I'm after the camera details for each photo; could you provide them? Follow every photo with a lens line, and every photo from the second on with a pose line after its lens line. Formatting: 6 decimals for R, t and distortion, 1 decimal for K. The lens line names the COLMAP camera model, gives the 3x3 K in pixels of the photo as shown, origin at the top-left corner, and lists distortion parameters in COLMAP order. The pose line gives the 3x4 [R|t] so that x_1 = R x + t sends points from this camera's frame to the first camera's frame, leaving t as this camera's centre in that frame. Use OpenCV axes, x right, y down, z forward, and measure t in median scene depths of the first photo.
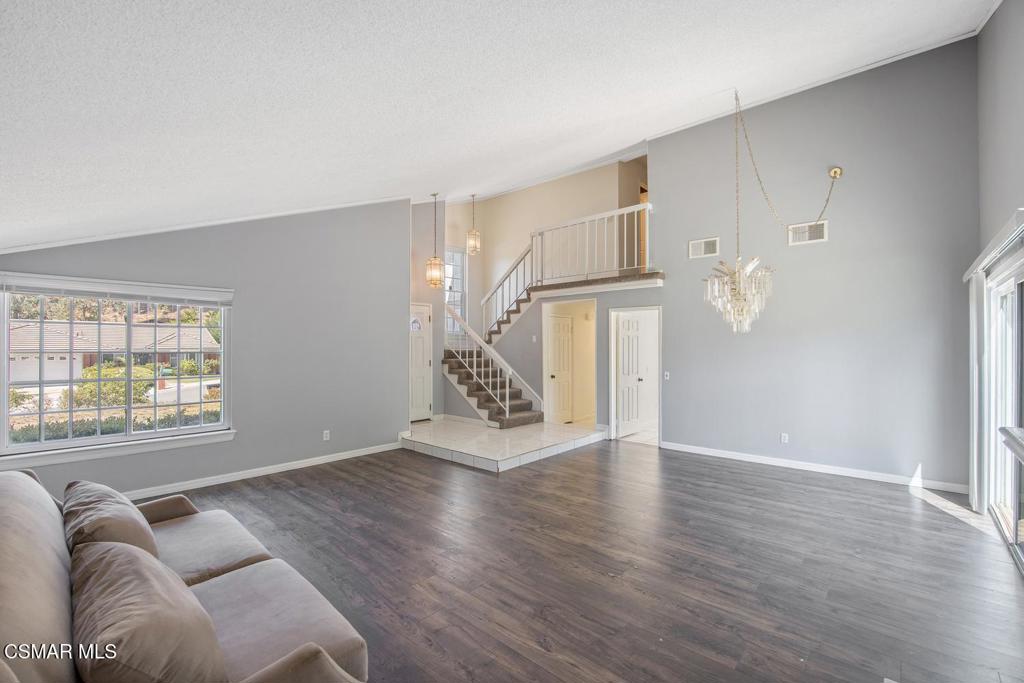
lens RADIAL K [[441.1, 0, 503.3], [0, 441.1, 345.0], [0, 0, 1]] dist [-0.020744, 0.000552]
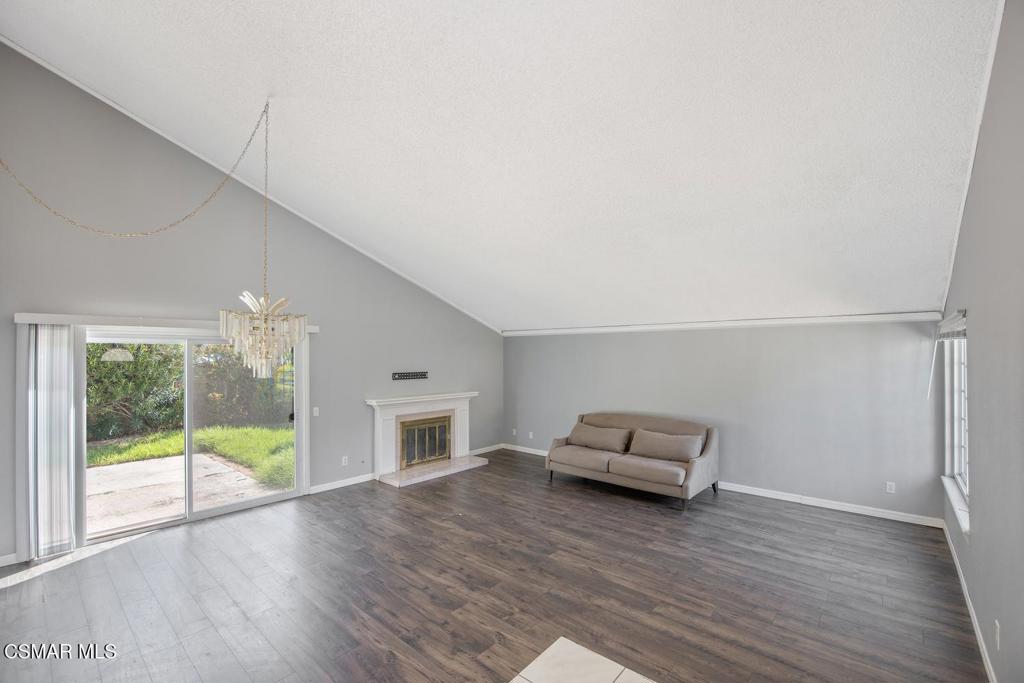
lens RADIAL K [[441.1, 0, 509.2], [0, 441.1, 347.7], [0, 0, 1]] dist [-0.020744, 0.000552]
pose [[-0.999270, 0.002505, -0.038124, 0.075698], [0.003258, 0.999801, -0.019693, -0.063819], [0.038067, -0.019803, -0.999079, 1.744345]]
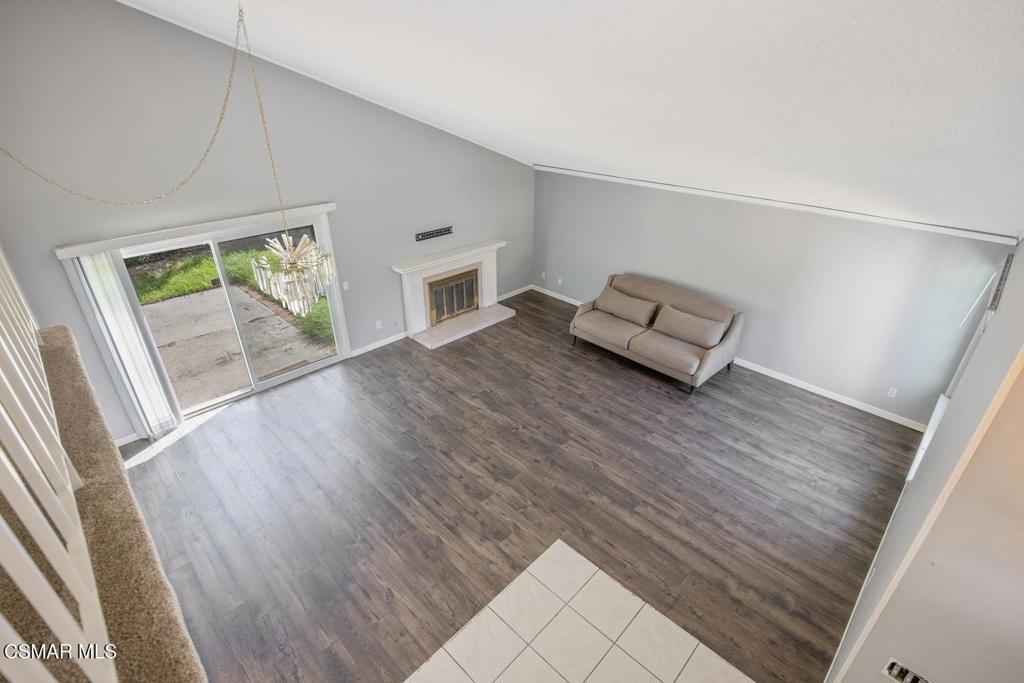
lens RADIAL K [[493.8, 0, 514.3], [0, 493.8, 342.3], [0, 0, 1]] dist [-0.017855, 0.000972]
pose [[-0.999600, -0.018775, 0.021161, 0.055358], [-0.006878, 0.886870, 0.461968, -0.432553], [-0.027441, 0.461638, -0.886644, 1.801585]]
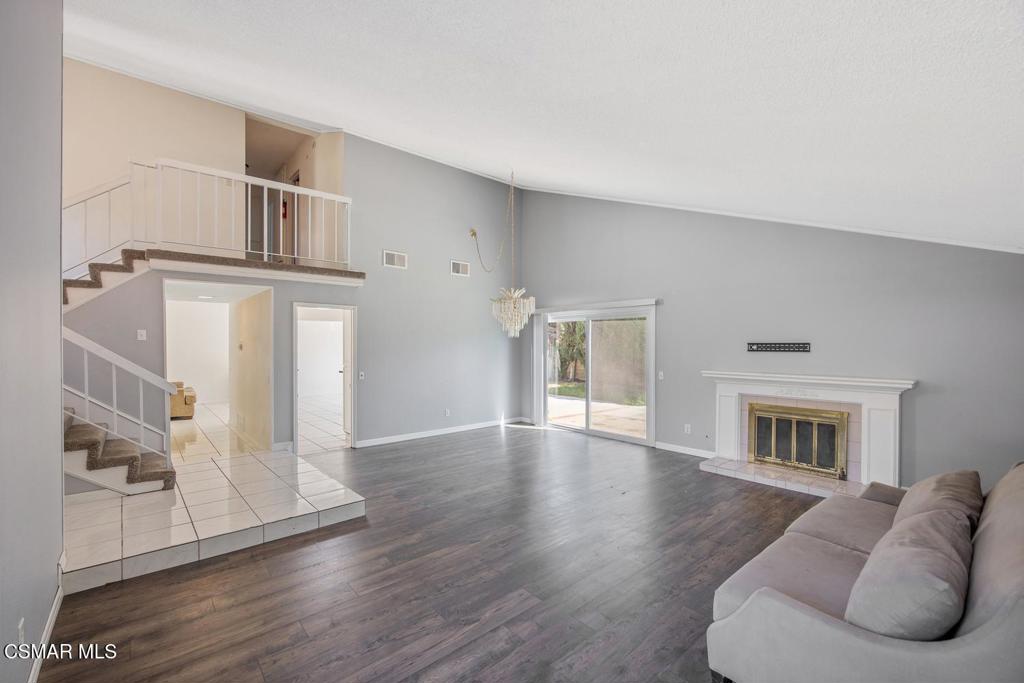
lens RADIAL K [[432.5, 0, 511.8], [0, 432.5, 352.1], [0, 0, 1]] dist [-0.012070, 0.000432]
pose [[0.100621, -0.016872, 0.994782, -0.837954], [-0.001759, 0.999852, 0.017136, -0.003904], [-0.994923, -0.003474, 0.100576, 0.787058]]
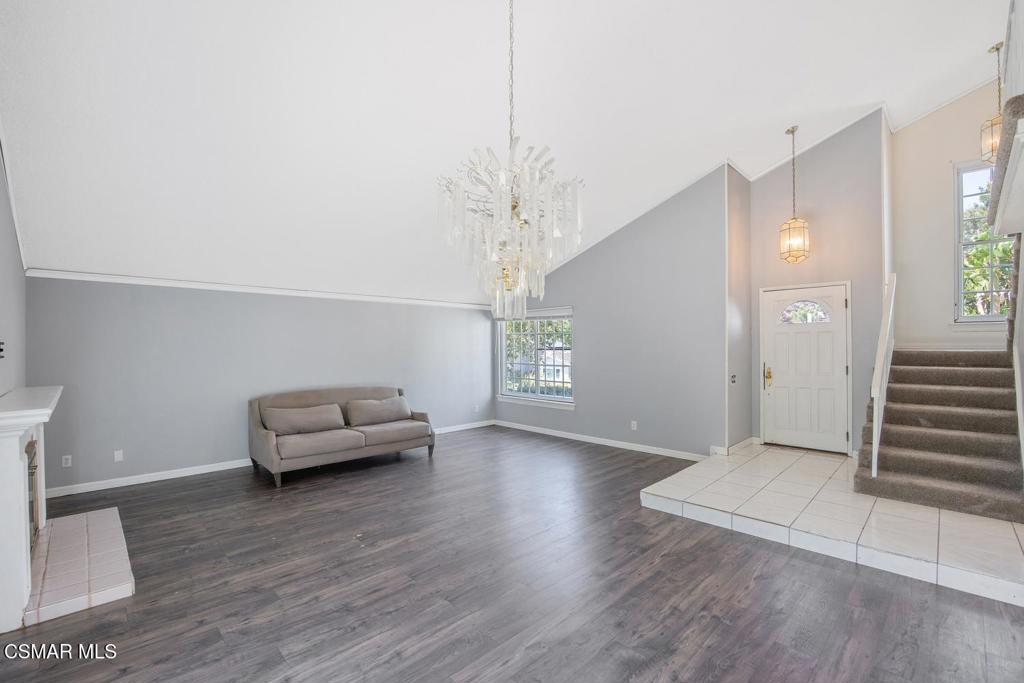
lens RADIAL K [[441.1, 0, 515.0], [0, 441.1, 347.3], [0, 0, 1]] dist [-0.020744, 0.000552]
pose [[-0.035956, 0.006760, -0.999331, 0.914842], [0.006207, 0.999959, 0.006541, -0.002468], [0.999334, -0.005968, -0.035996, 0.935172]]
